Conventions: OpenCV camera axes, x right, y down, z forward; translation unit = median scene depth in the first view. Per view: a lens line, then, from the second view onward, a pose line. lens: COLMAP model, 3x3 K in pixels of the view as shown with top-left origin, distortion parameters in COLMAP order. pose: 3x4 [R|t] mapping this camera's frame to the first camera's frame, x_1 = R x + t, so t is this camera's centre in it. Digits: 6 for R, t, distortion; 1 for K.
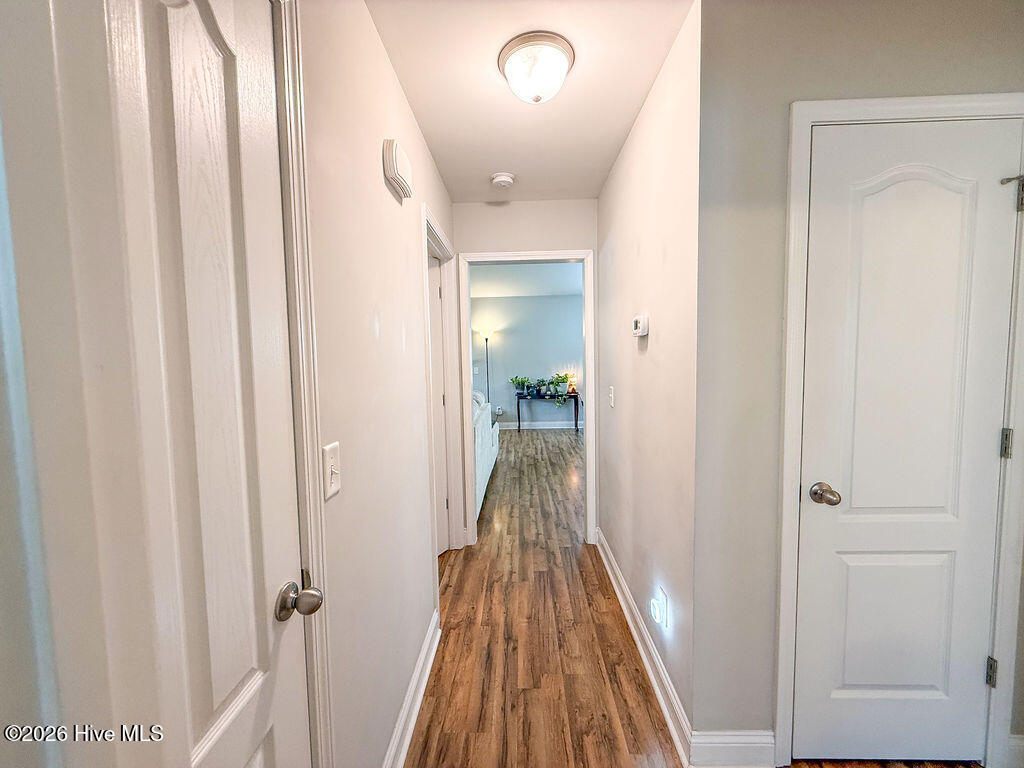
lens RADIAL K [[408.2, 0, 506.5], [0, 408.2, 382.2], [0, 0, 1]] dist [-0.000157, -0.000437]
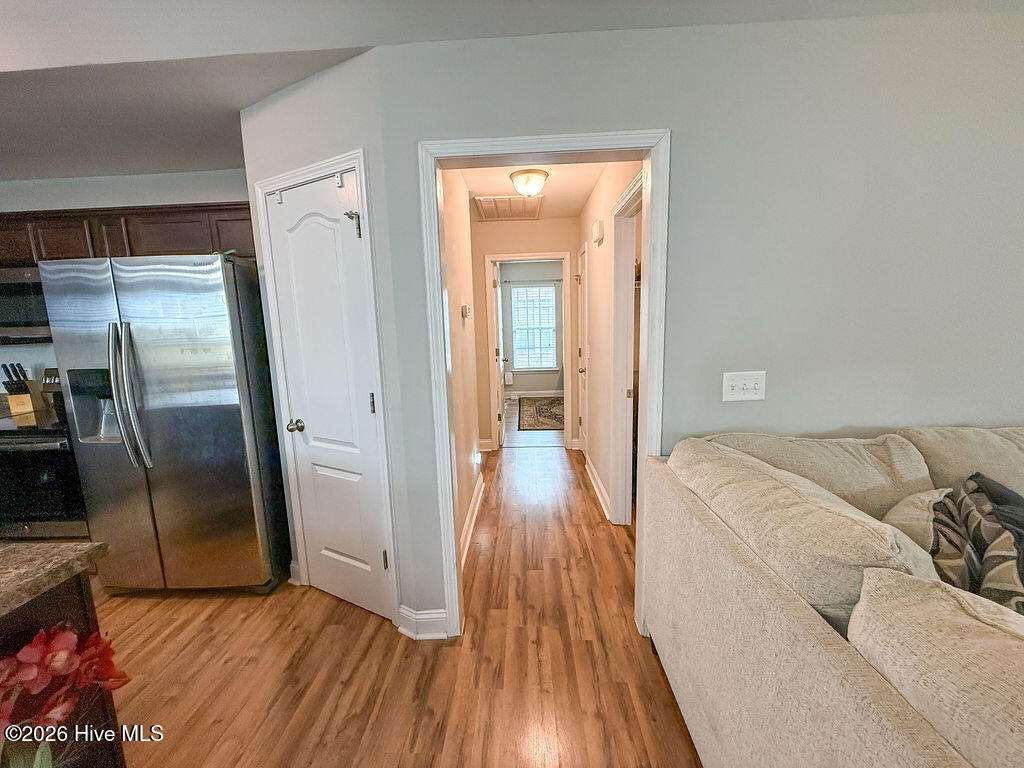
lens RADIAL K [[408.2, 0, 508.0], [0, 408.2, 396.2], [0, 0, 1]] dist [-0.000157, -0.000437]
pose [[-0.998781, 0.047912, 0.011889, 0.116252], [0.049365, 0.968324, 0.244767, -0.131575], [0.000215, 0.245056, -0.969509, 1.781560]]
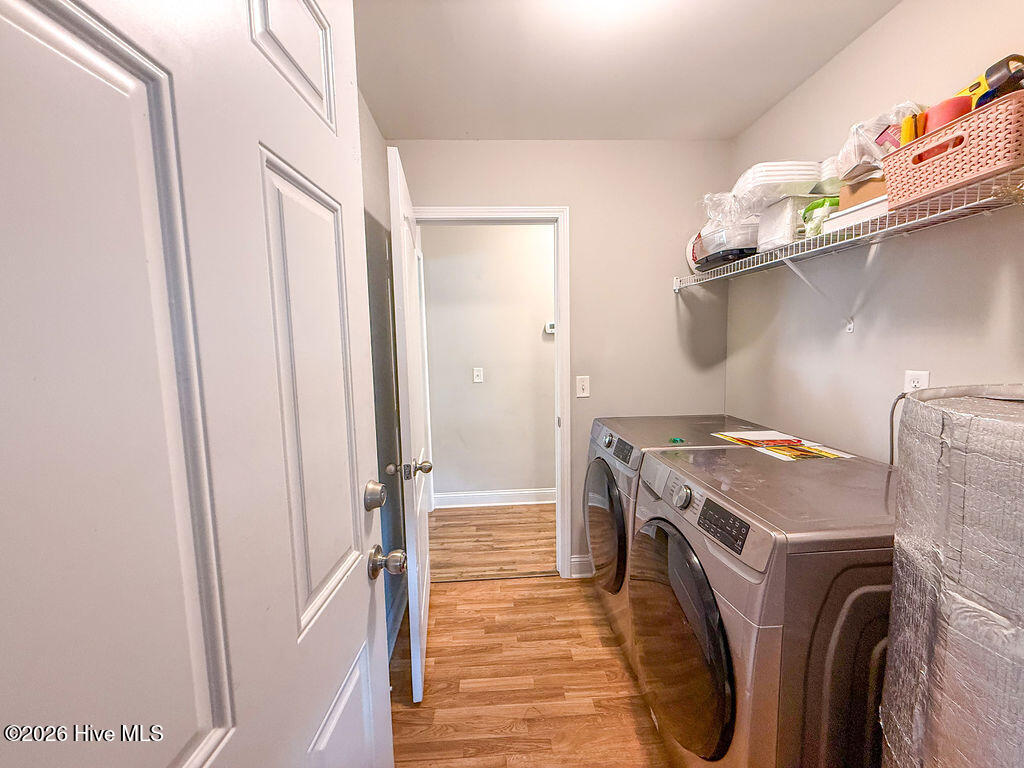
lens RADIAL K [[408.2, 0, 512.6], [0, 408.2, 384.2], [0, 0, 1]] dist [-0.000157, -0.000437]
pose [[-0.093141, -0.075784, 0.992765, -1.055706], [0.090183, 0.992358, 0.084214, -0.037752], [-0.991560, 0.097374, -0.085595, 0.957898]]
